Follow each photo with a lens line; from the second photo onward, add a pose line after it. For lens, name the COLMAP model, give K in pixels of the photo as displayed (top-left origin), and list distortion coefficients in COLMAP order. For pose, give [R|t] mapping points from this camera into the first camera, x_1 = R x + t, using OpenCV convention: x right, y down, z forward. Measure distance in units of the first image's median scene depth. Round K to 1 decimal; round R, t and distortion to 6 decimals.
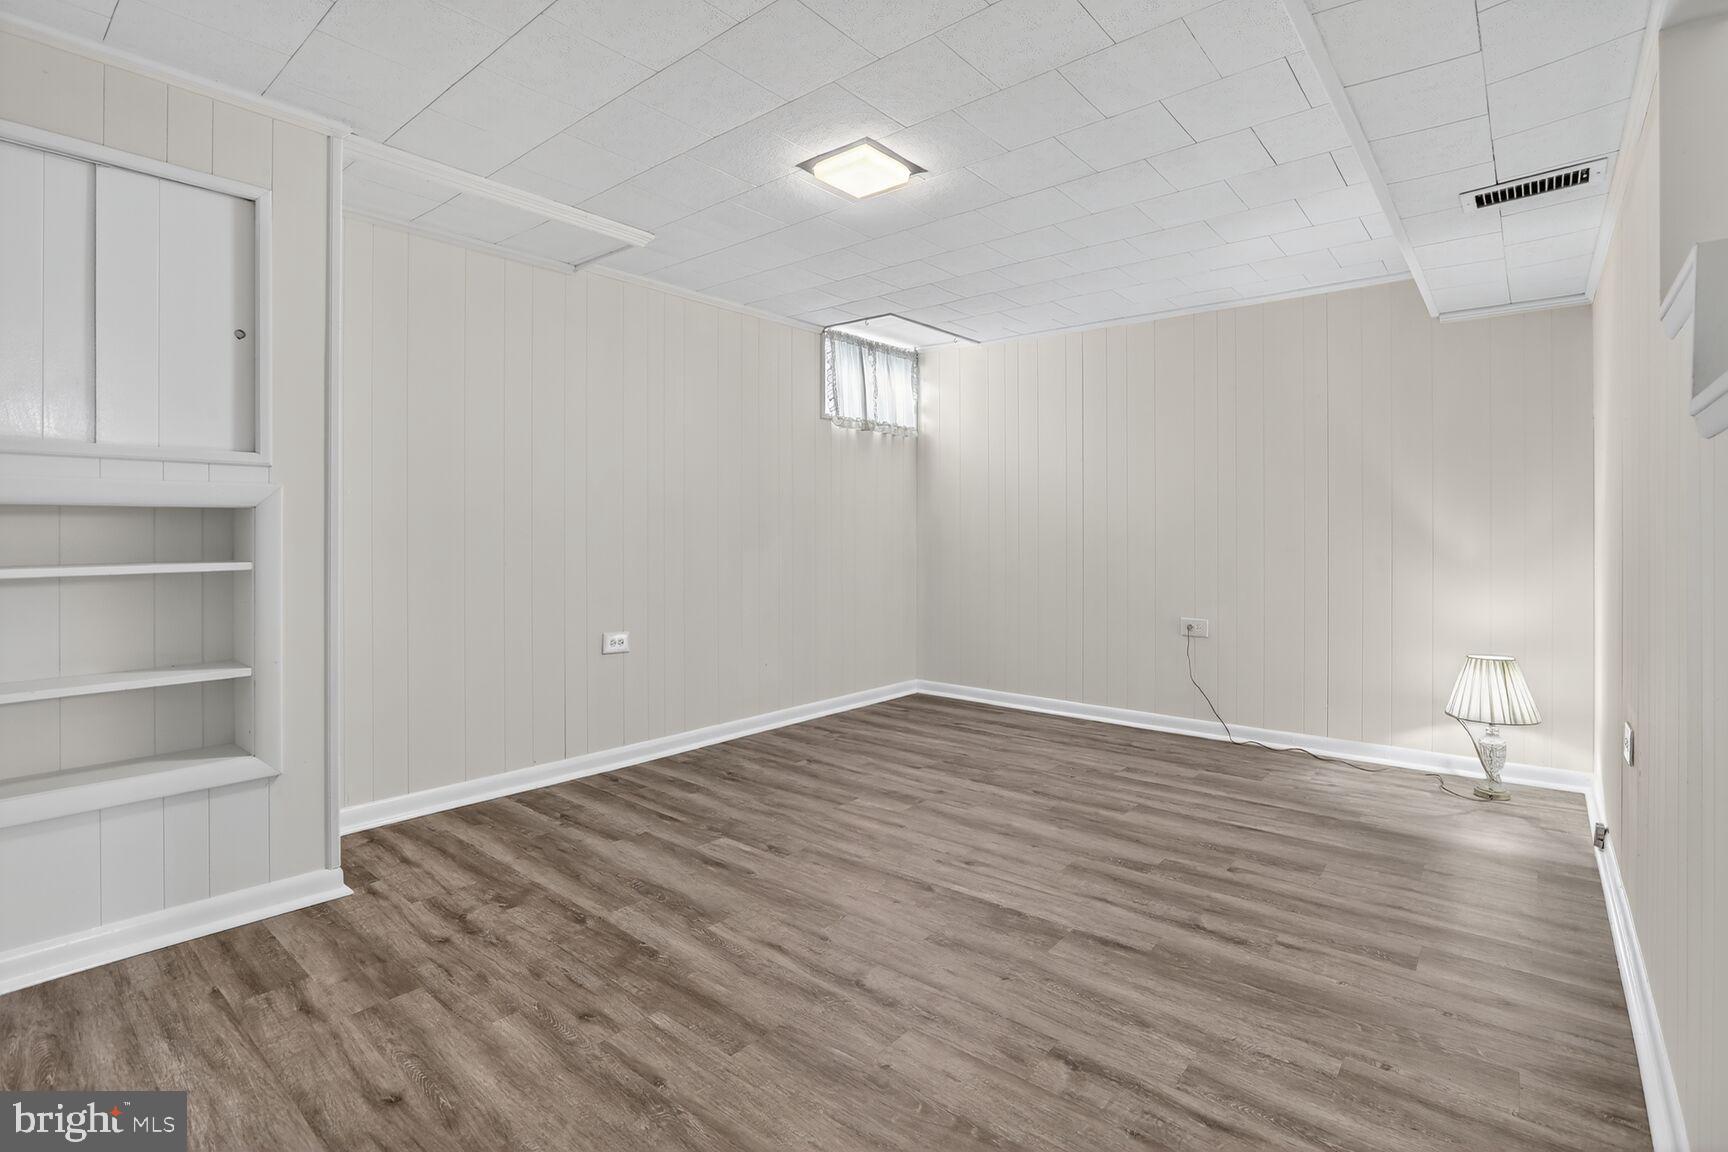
lens RADIAL K [[808.7, 0, 867.7], [0, 808.7, 553.0], [0, 0, 1]] dist [-0.053499, 0.022825]
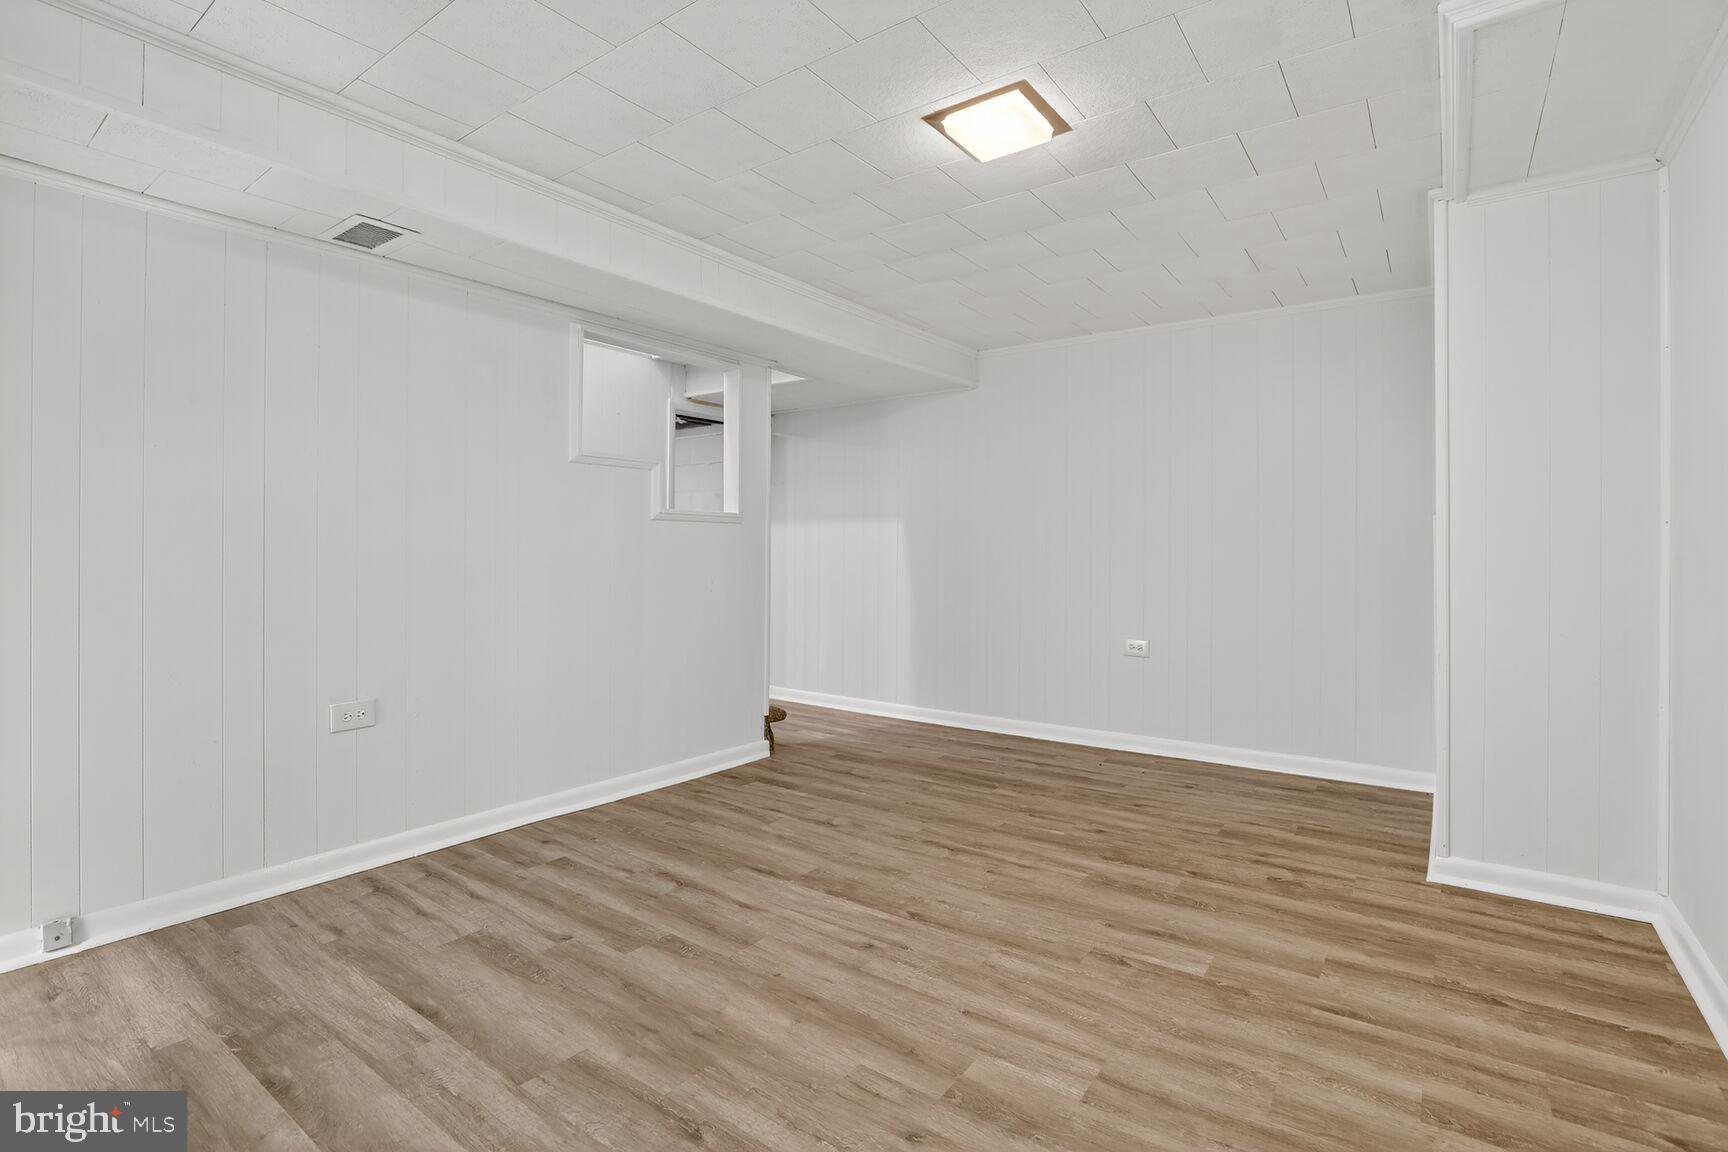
lens RADIAL K [[808.7, 0, 867.7], [0, 808.7, 553.0], [0, 0, 1]] dist [-0.053499, 0.022825]
pose [[-0.997491, -0.006885, -0.070460, 0.209517], [-0.008823, 0.999590, 0.027224, -0.050564], [0.070244, 0.027777, -0.997143, 2.016860]]
